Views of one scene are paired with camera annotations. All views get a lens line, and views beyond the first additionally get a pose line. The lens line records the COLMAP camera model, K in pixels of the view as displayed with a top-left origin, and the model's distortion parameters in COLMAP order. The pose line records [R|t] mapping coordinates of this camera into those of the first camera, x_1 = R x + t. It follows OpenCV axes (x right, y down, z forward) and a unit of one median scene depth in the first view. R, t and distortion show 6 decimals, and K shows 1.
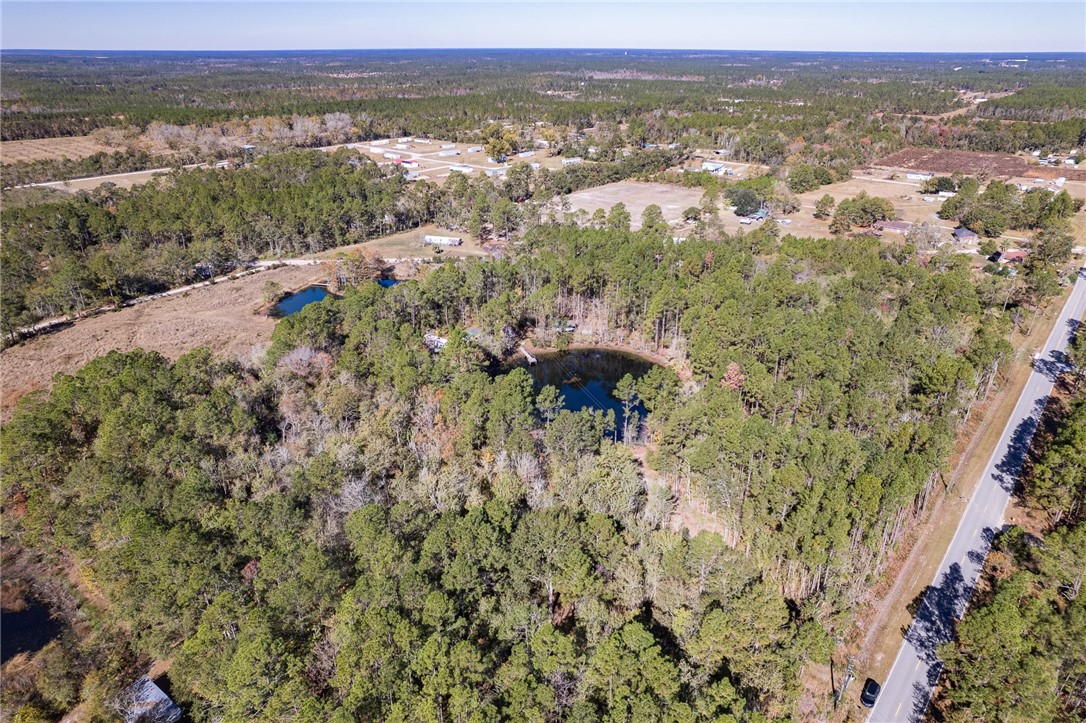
lens RADIAL K [[695.7, 0, 546.8], [0, 695.7, 359.1], [0, 0, 1]] dist [-0.076803, 0.068910]
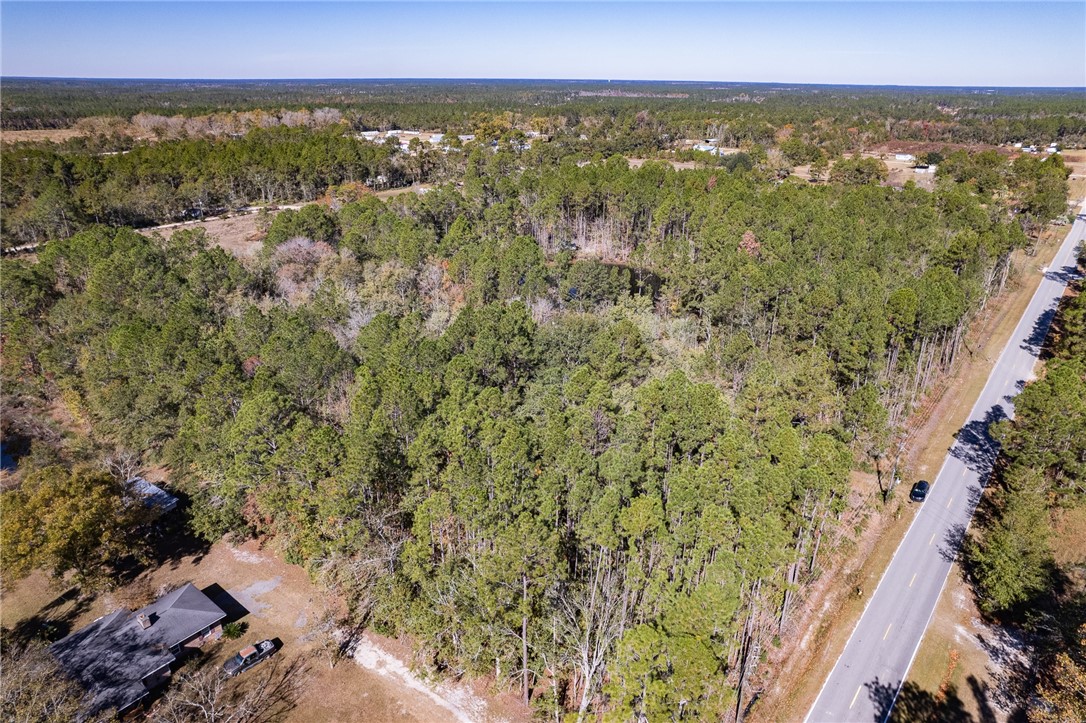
lens RADIAL K [[695.7, 0, 546.5], [0, 695.7, 364.0], [0, 0, 1]] dist [-0.076803, 0.068910]
pose [[0.999747, -0.003067, 0.022272, -0.022341], [0.003834, 0.999399, -0.034447, 0.131743], [-0.022153, 0.034524, 0.999158, 0.025468]]
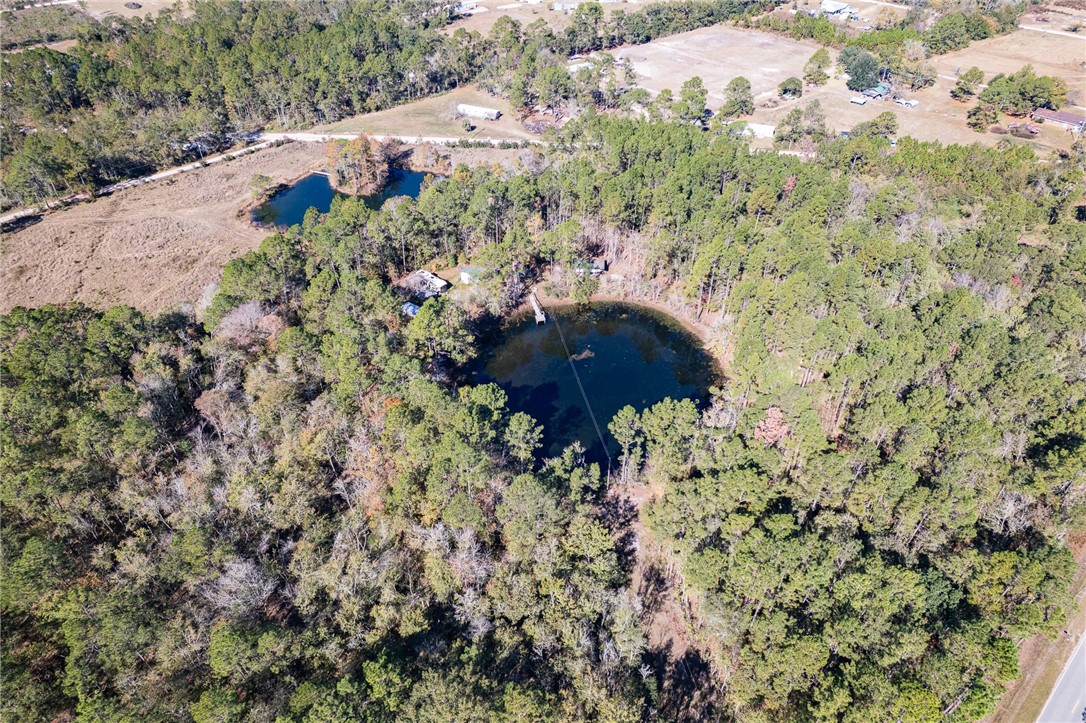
lens RADIAL K [[695.7, 0, 547.3], [0, 695.7, 357.2], [0, 0, 1]] dist [-0.076803, 0.068910]
pose [[0.989738, 0.091415, -0.109825, 0.063049], [-0.060777, 0.964910, 0.255449, -0.126908], [0.129323, -0.246152, 0.960565, 0.167393]]
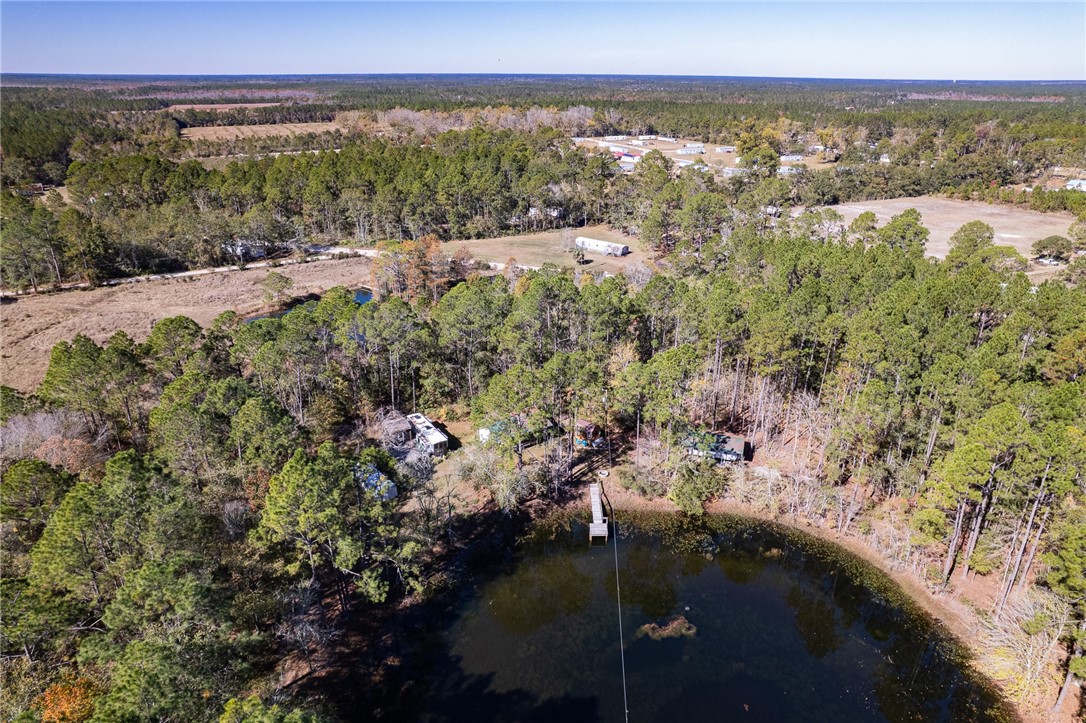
lens RADIAL K [[695.7, 0, 547.1], [0, 695.7, 358.4], [0, 0, 1]] dist [-0.076803, 0.068910]
pose [[0.920275, 0.153117, -0.360069, 0.063332], [-0.166495, 0.986023, -0.006233, -0.069730], [0.354081, 0.065686, 0.932905, 0.478748]]
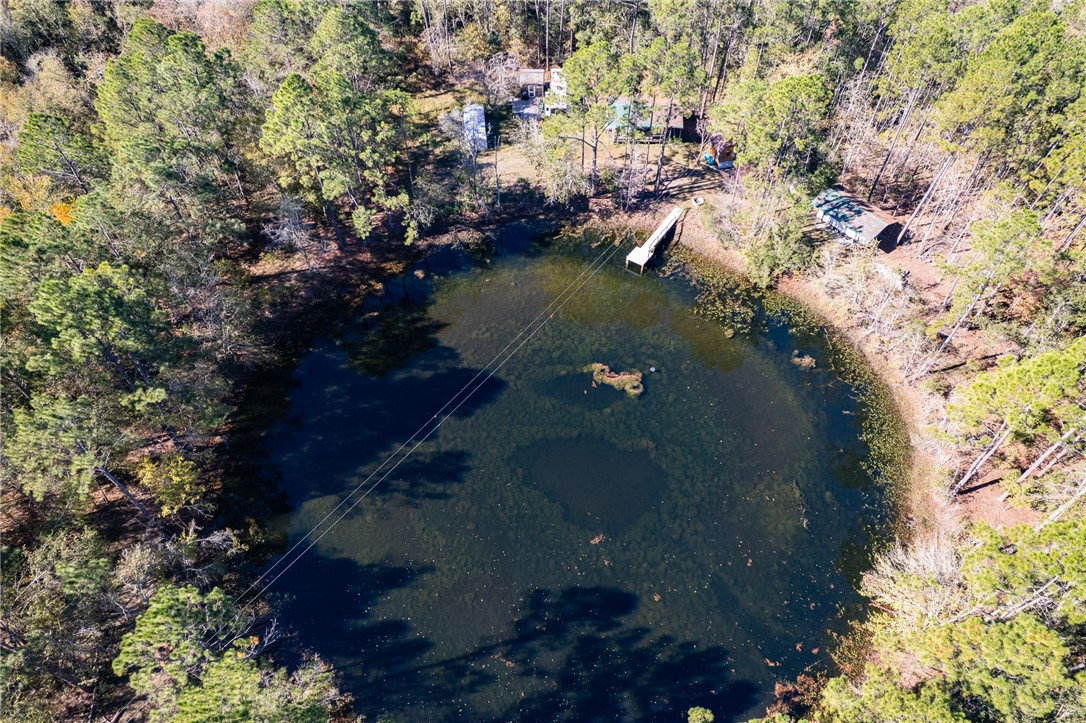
lens RADIAL K [[695.7, 0, 533.2], [0, 695.7, 362.6], [0, 0, 1]] dist [-0.076803, 0.068910]
pose [[0.530079, 0.656296, -0.536928, 0.141683], [-0.333467, 0.743533, 0.579619, -0.115749], [0.779625, -0.128196, 0.612985, 0.571764]]
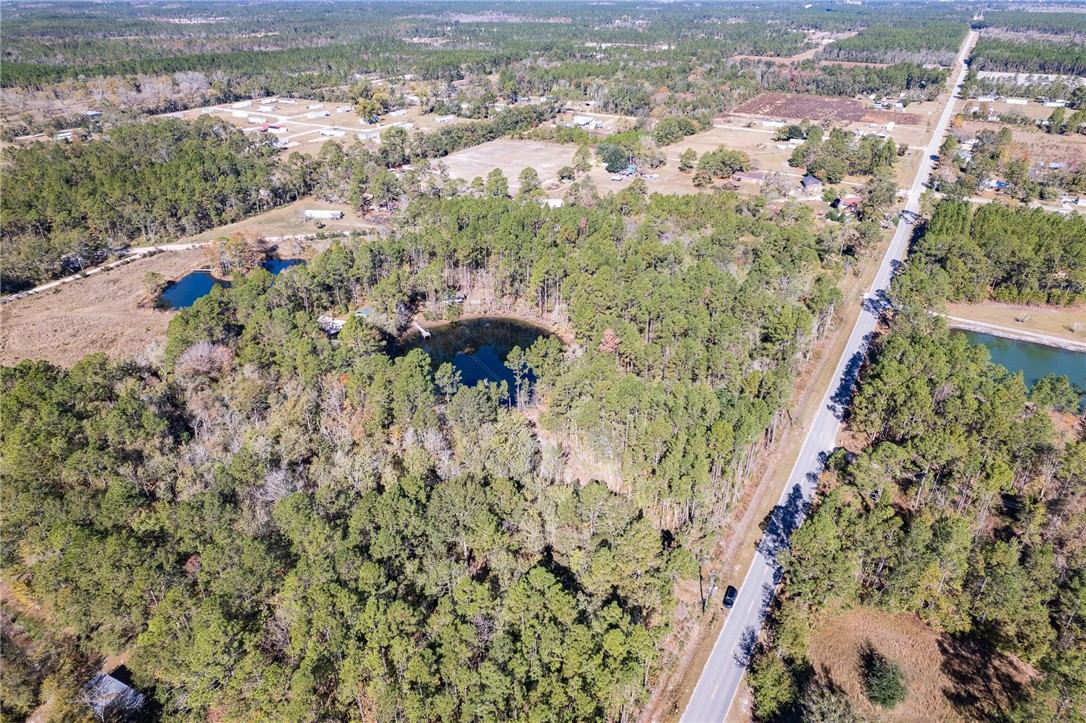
lens RADIAL K [[695.7, 0, 547.8], [0, 695.7, 358.5], [0, 0, 1]] dist [-0.076803, 0.068910]
pose [[0.984155, -0.085304, 0.155441, -0.004625], [0.073209, 0.993944, 0.081953, -0.027194], [-0.161491, -0.069275, 0.984440, -0.059207]]
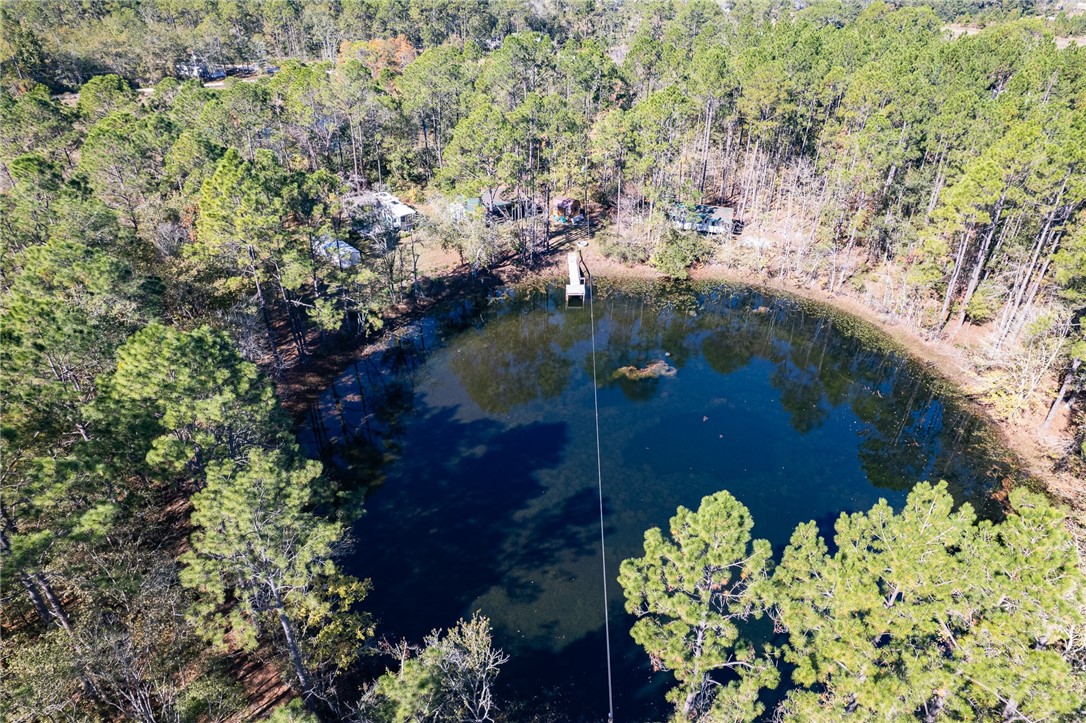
lens RADIAL K [[695.7, 0, 546.8], [0, 695.7, 359.6], [0, 0, 1]] dist [-0.076803, 0.068910]
pose [[0.925935, 0.204352, -0.317623, 0.072375], [-0.160622, 0.974201, 0.158535, -0.014827], [0.341826, -0.095775, 0.934870, 0.501832]]
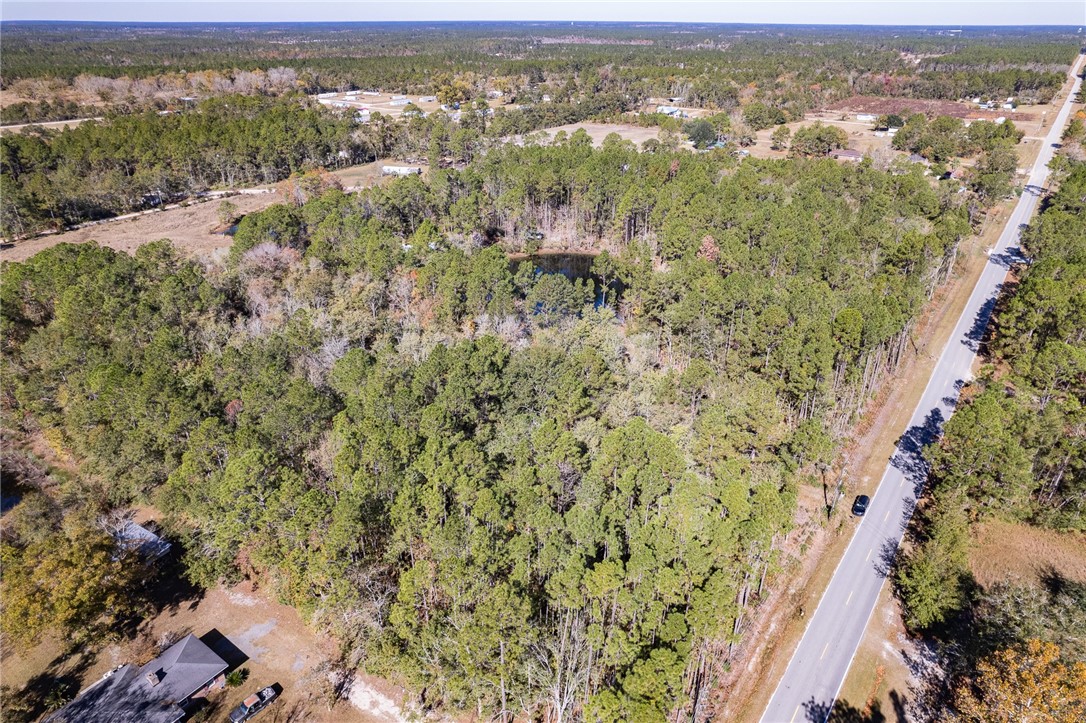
lens RADIAL K [[695.7, 0, 547.3], [0, 695.7, 363.0], [0, 0, 1]] dist [-0.076803, 0.068910]
pose [[0.997334, -0.031514, 0.065821, -0.021344], [0.029058, 0.998858, 0.037932, 0.085294], [-0.066941, -0.035919, 0.997110, 0.004438]]
